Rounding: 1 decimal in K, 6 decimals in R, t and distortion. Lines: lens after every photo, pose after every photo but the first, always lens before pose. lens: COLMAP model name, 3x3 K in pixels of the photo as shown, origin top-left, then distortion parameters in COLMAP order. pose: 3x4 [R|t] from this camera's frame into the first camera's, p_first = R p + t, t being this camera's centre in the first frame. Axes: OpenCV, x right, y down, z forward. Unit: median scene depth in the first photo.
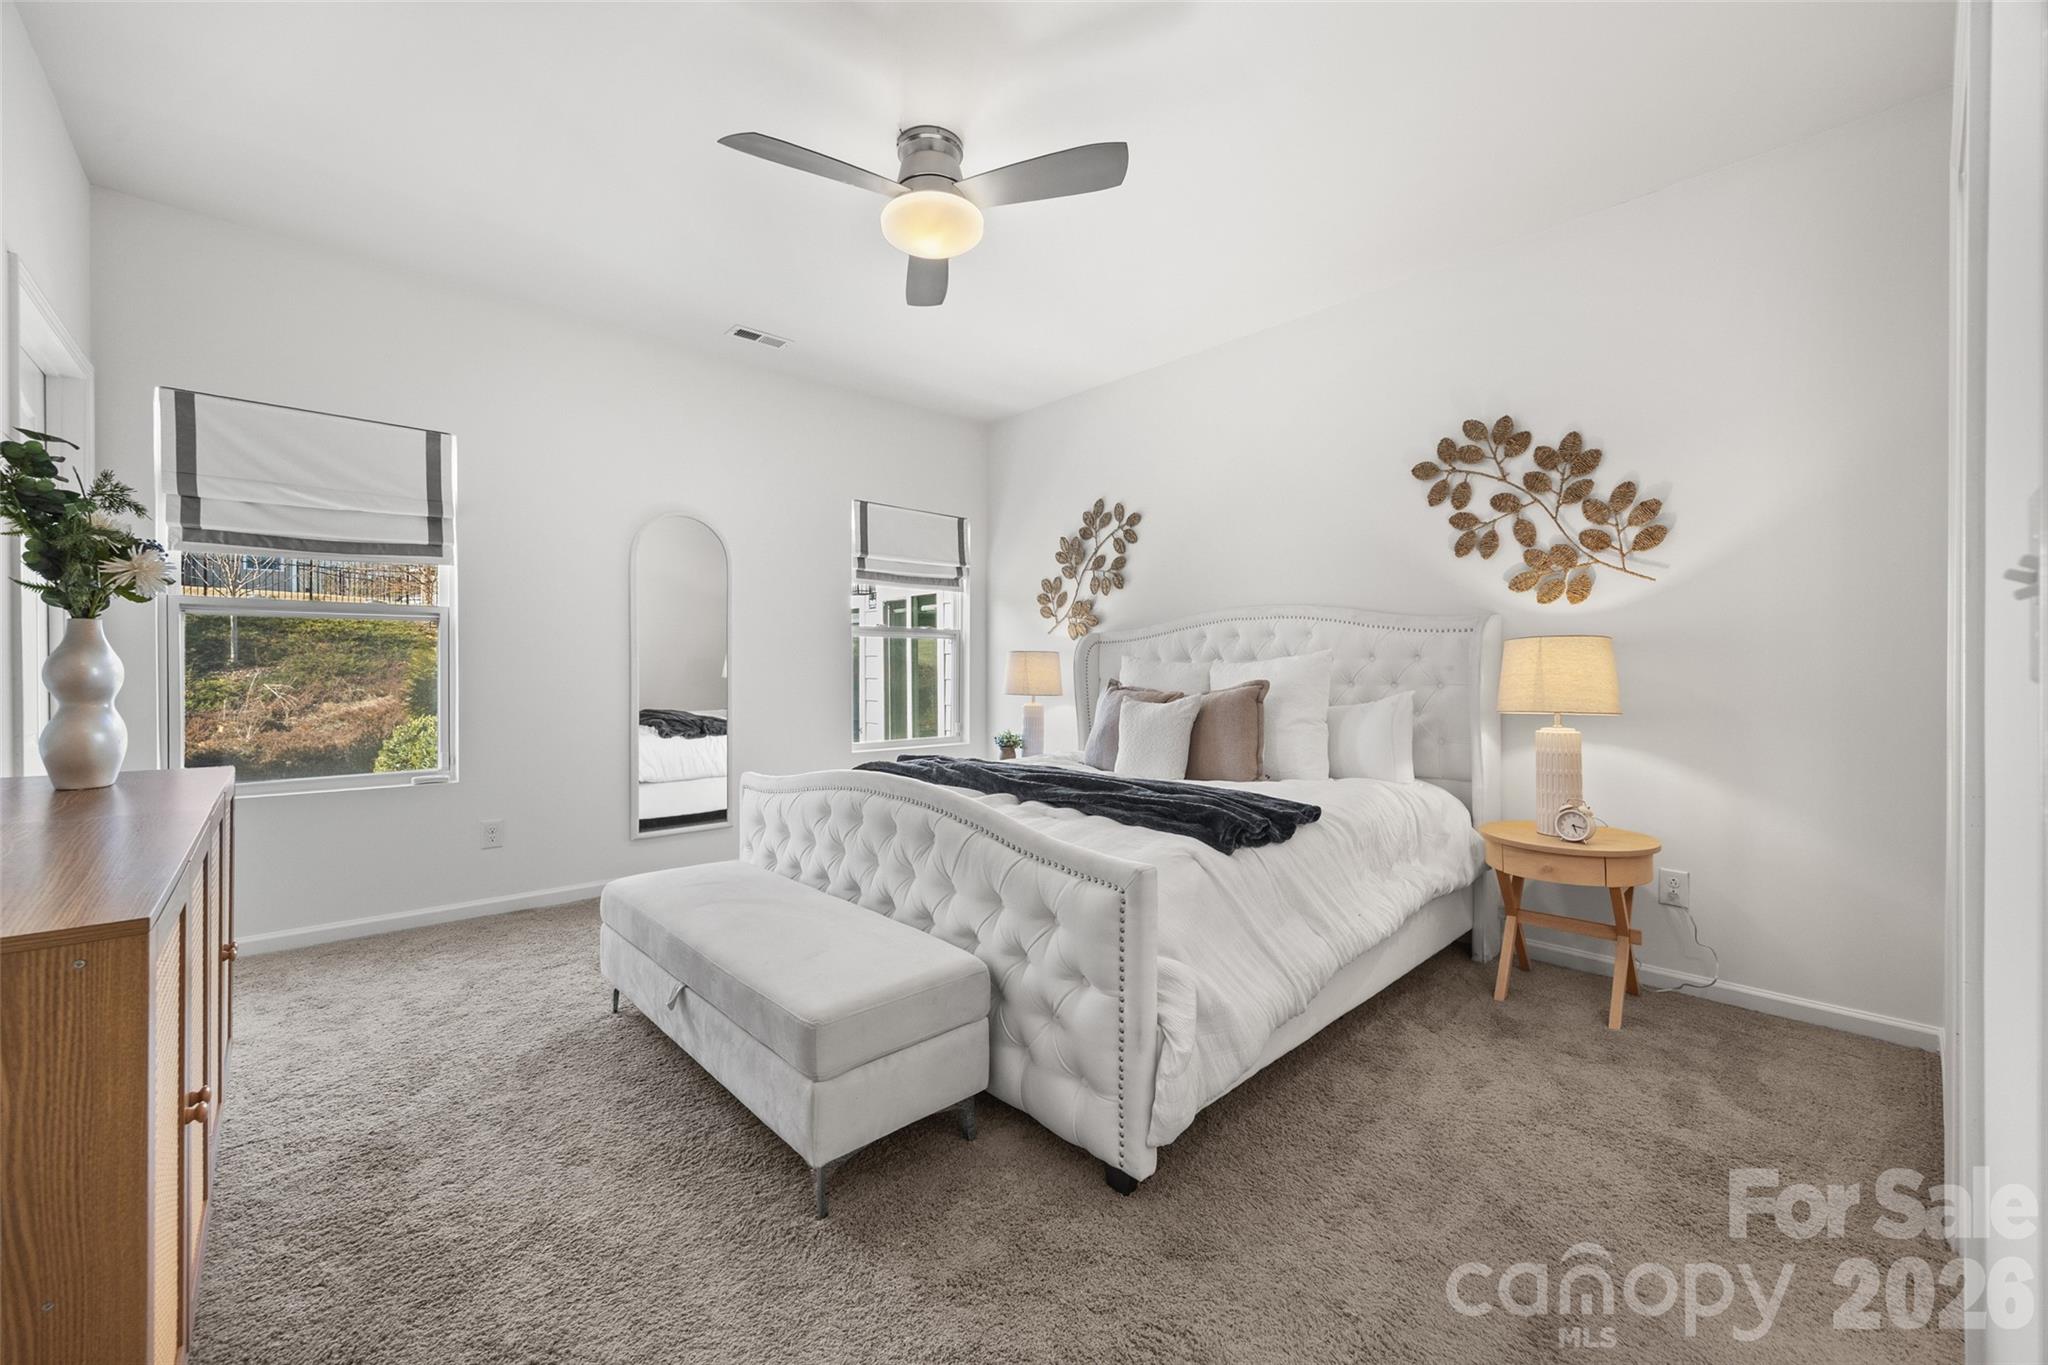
lens RADIAL K [[795.4, 0, 1024.3], [0, 795.4, 659.5], [0, 0, 1]] dist [-0.000652, 0.000002]
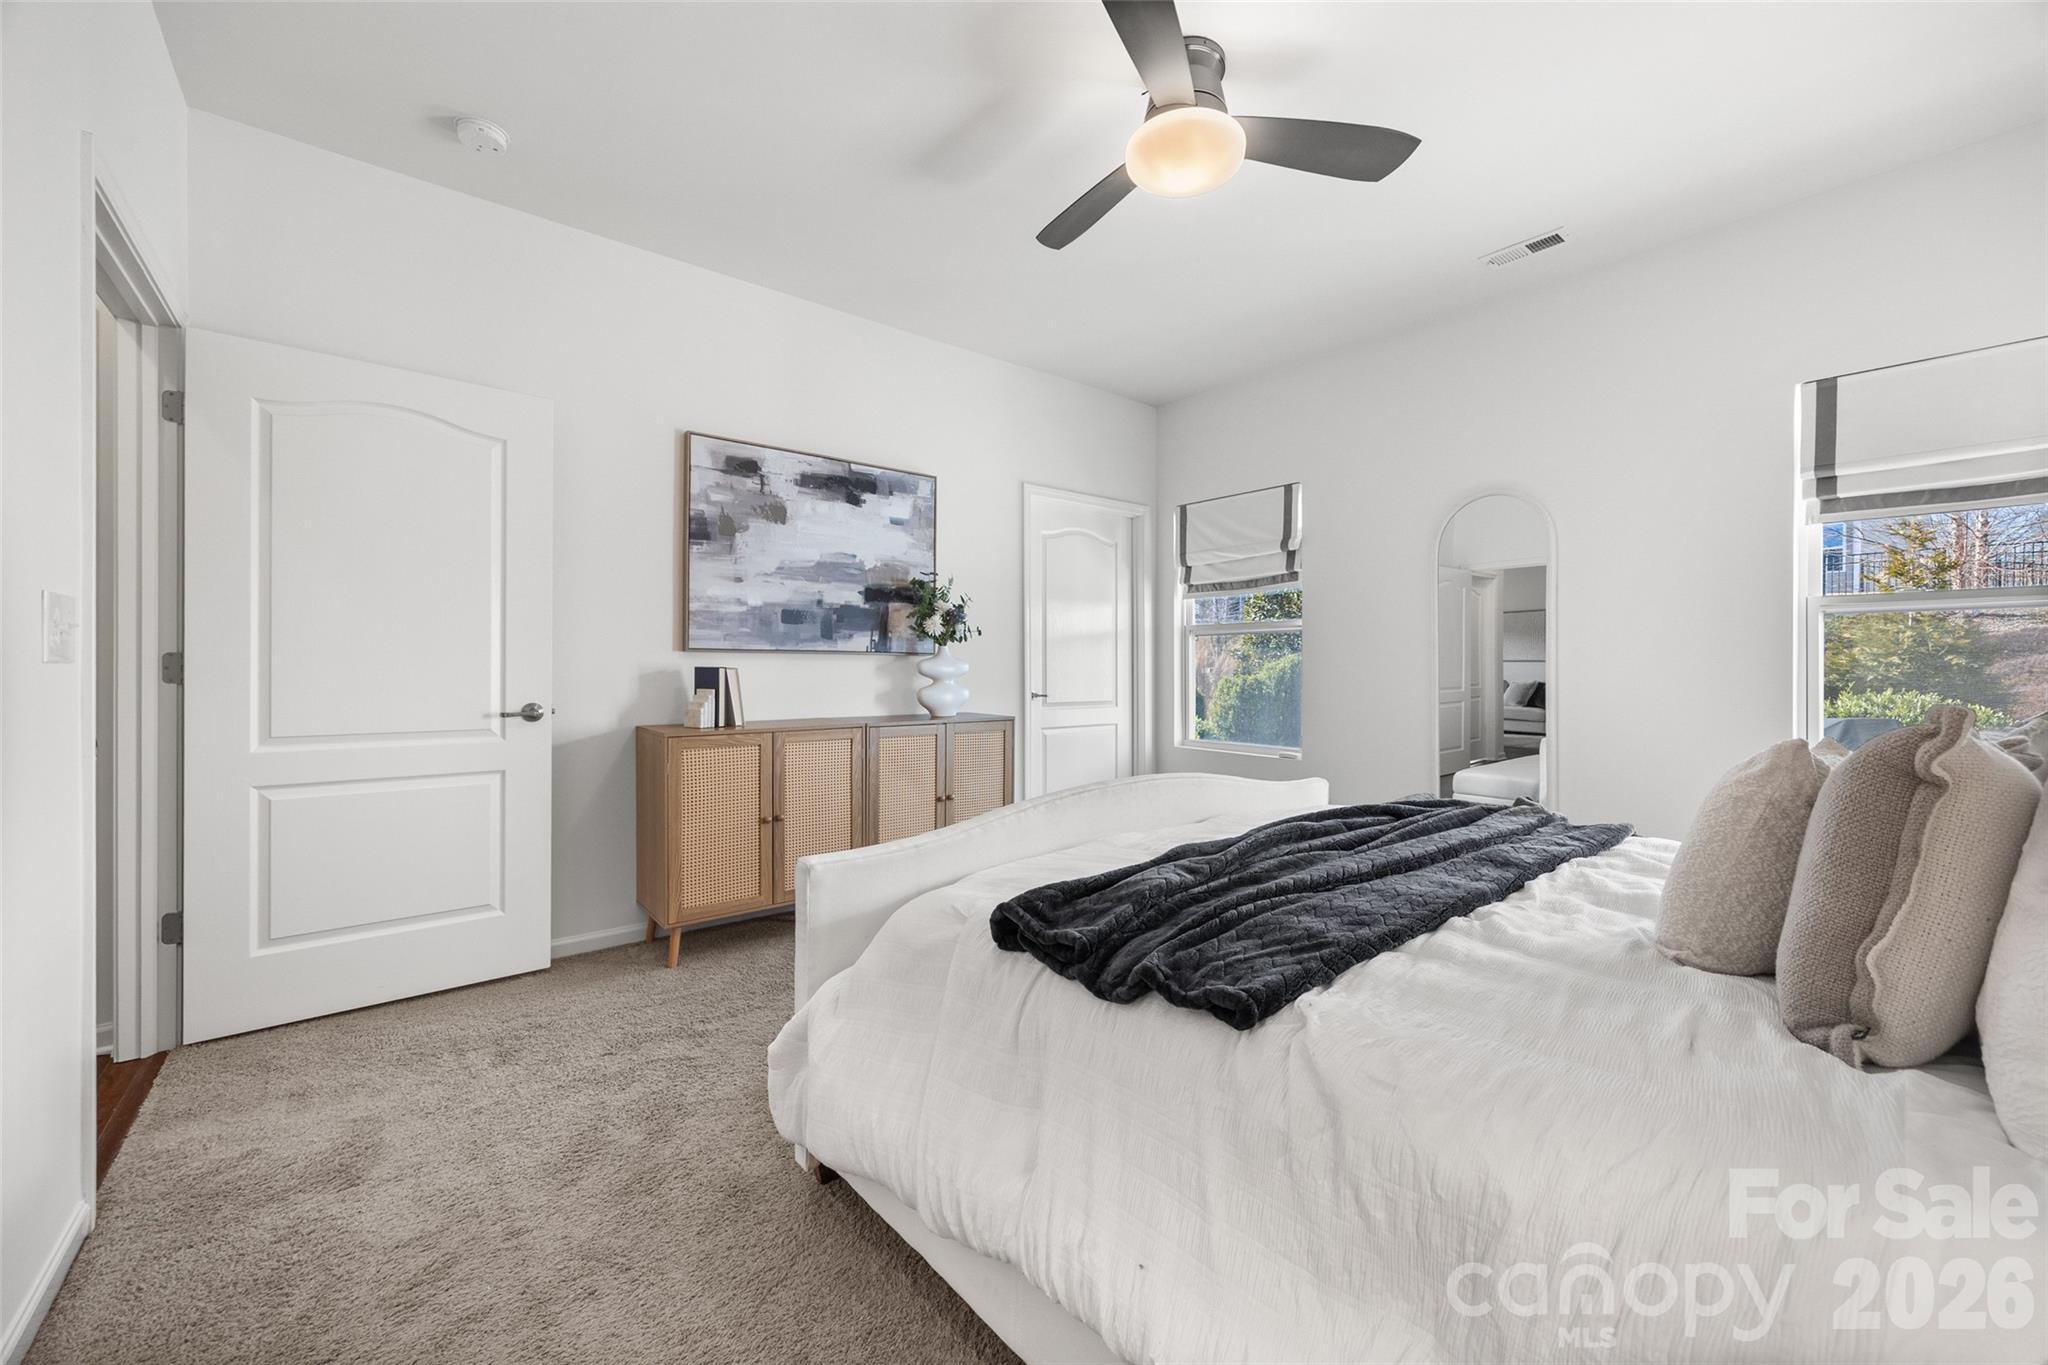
lens RADIAL K [[792.2, 0, 1026.1], [0, 792.2, 674.6], [0, 0, 1]] dist [-0.001091, 0.000263]
pose [[-0.032445, 0.018720, -0.999298, 0.545967], [0.022484, 0.999585, 0.017995, -0.013005], [0.999221, -0.021884, -0.032852, 0.612964]]
